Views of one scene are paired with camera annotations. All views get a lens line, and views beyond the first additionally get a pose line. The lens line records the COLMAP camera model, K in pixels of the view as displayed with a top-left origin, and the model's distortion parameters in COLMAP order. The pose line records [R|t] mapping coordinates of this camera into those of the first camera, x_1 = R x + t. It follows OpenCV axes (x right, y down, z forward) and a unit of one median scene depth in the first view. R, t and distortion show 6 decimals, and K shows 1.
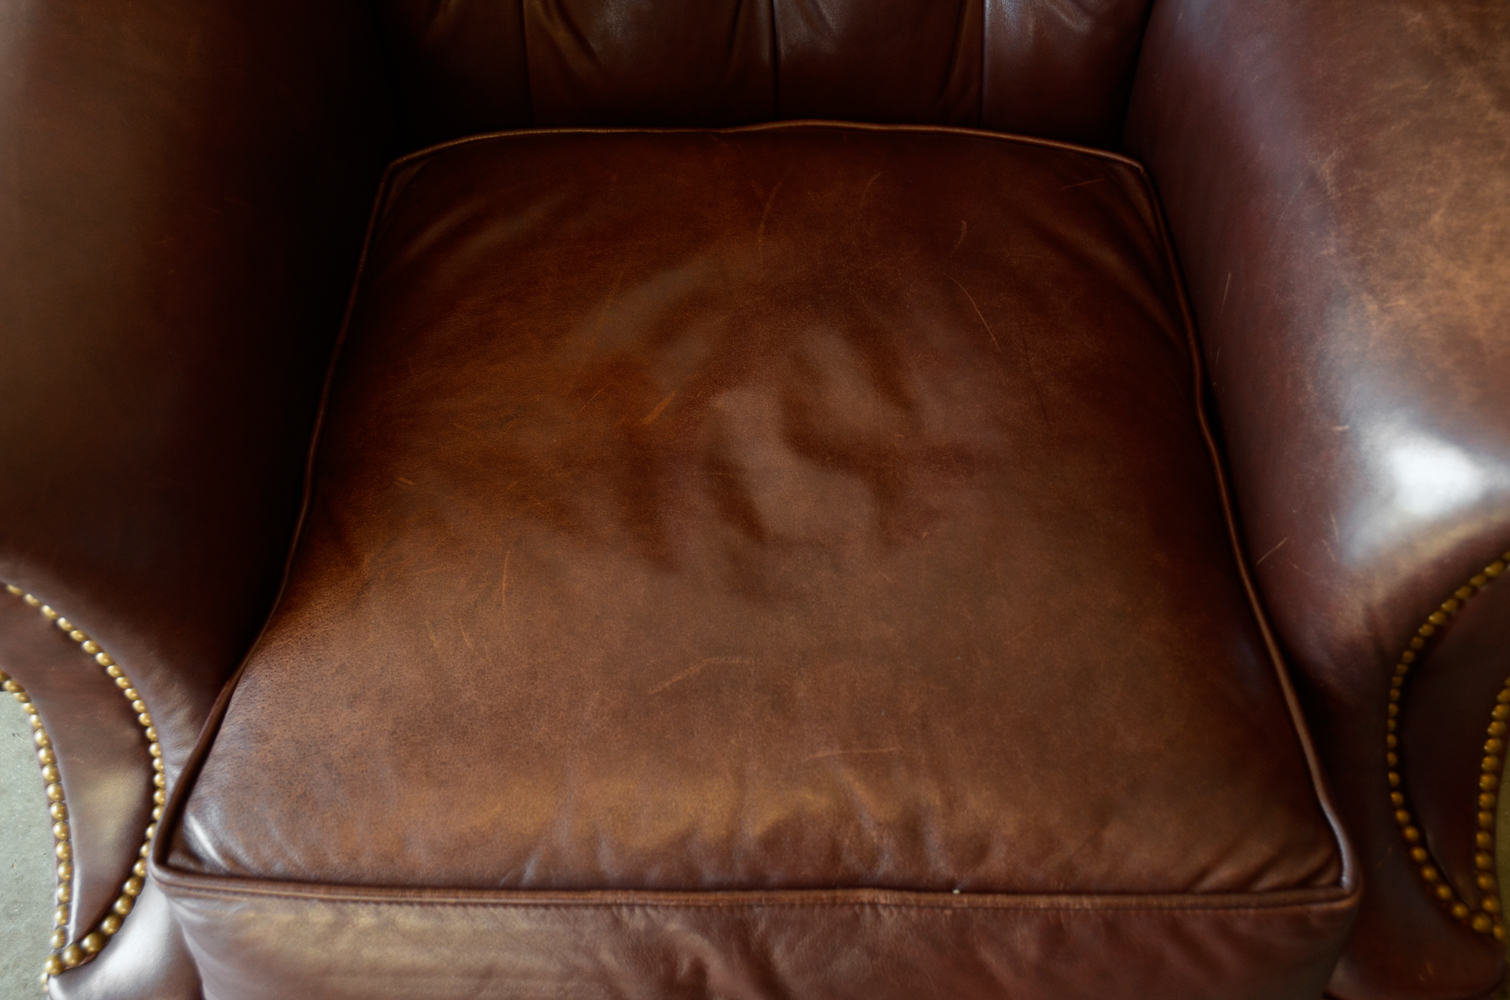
lens RADIAL K [[1886.2, 0, 726.4], [0, 1886.2, 480.8], [0, 0, 1]] dist [0.068517, 0.000000]
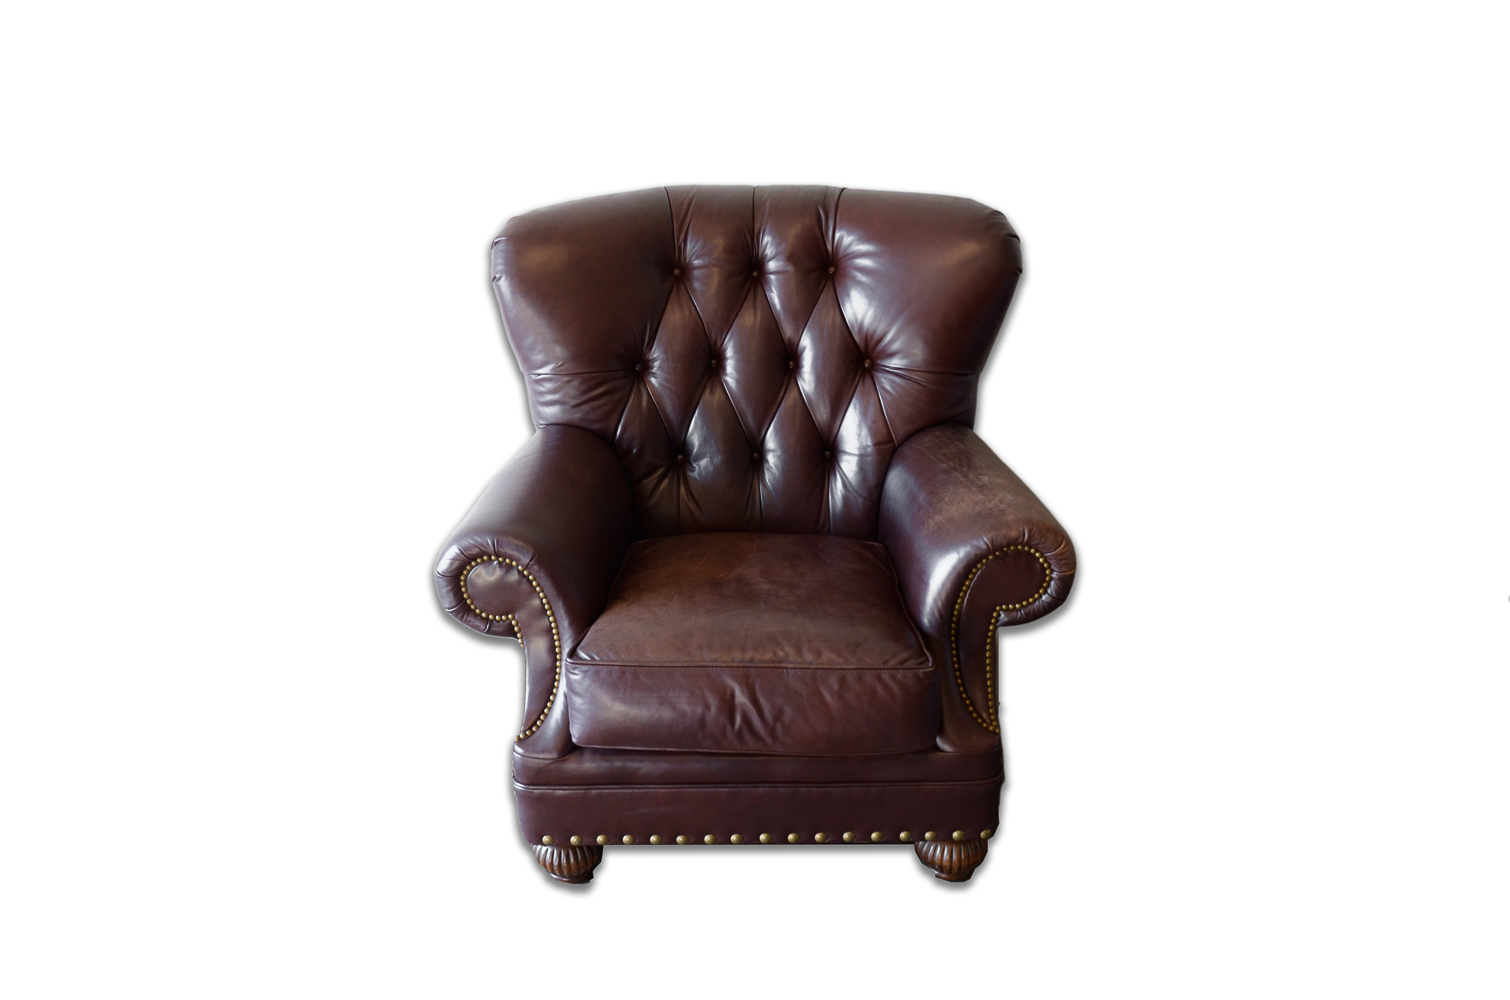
lens RADIAL K [[1209.1, 0, 754.7], [0, 1209.1, 492.3], [0, 0, 1]] dist [-0.176076, 0.112847]
pose [[0.999924, 0.011697, 0.003893, 0.009928], [-0.007915, 0.851253, -0.524695, 1.028133], [-0.009451, 0.524624, 0.851281, -0.902932]]
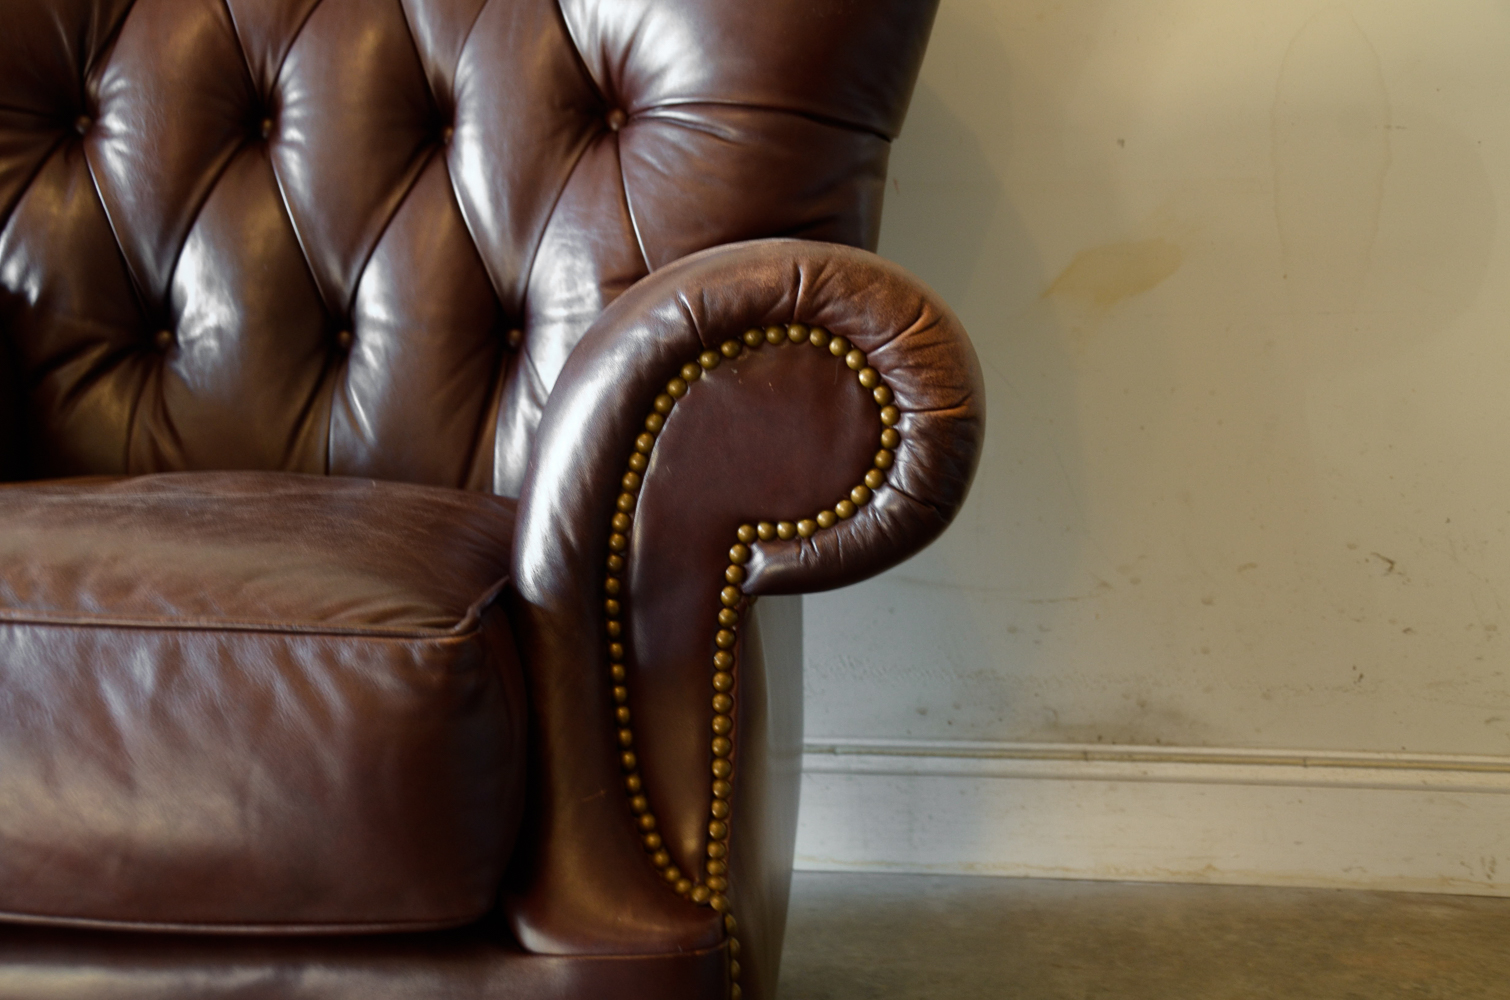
lens RADIAL K [[1963.2, 0, 747.1], [0, 1963.2, 511.7], [0, 0, 1]] dist [0.089629, 0.000000]
pose [[0.992893, 0.033186, -0.114293, 0.593429], [-0.104645, 0.700867, -0.705575, 0.893251], [0.056689, 0.712520, 0.699358, 0.202541]]
